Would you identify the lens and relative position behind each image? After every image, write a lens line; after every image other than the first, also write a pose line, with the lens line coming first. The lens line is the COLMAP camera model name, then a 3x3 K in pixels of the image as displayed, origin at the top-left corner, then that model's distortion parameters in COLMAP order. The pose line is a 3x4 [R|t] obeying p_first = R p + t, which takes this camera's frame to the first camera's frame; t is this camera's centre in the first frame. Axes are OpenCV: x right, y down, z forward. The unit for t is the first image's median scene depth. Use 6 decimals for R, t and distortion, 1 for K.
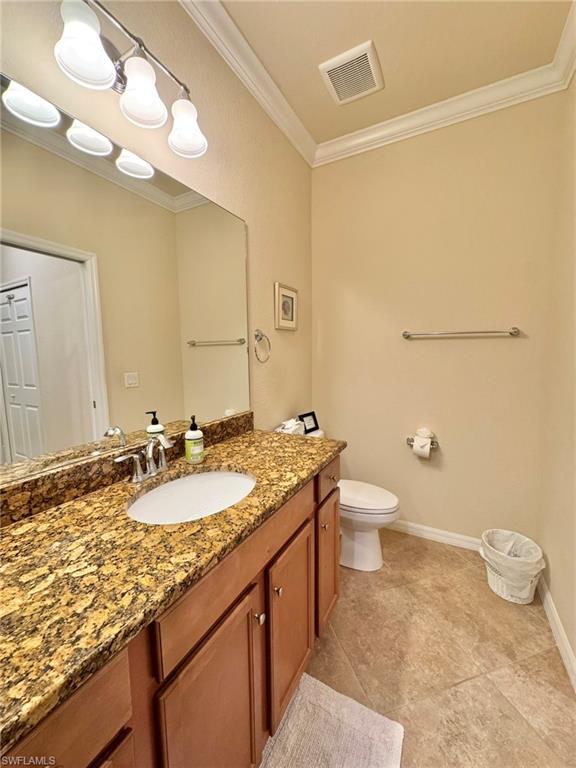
lens RADIAL K [[309.1, 0, 288.0], [0, 309.1, 384.0], [0, 0, 1]] dist [-0.000583, -0.000137]
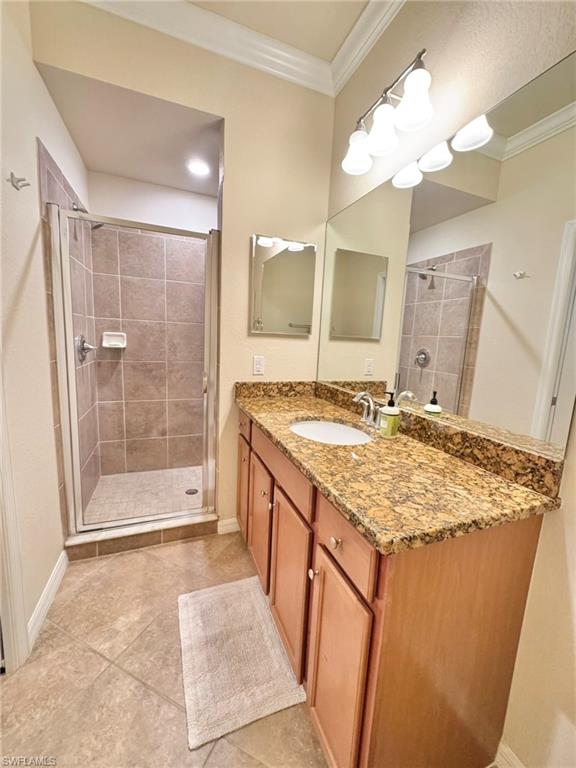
lens RADIAL K [[309.1, 0, 288.0], [0, 309.1, 384.0], [0, 0, 1]] dist [-0.000583, -0.000137]
pose [[-0.649402, 0.099062, -0.753965, 0.650302], [-0.112443, 0.968071, 0.224041, -0.109366], [0.752086, 0.230271, -0.617529, 1.288766]]
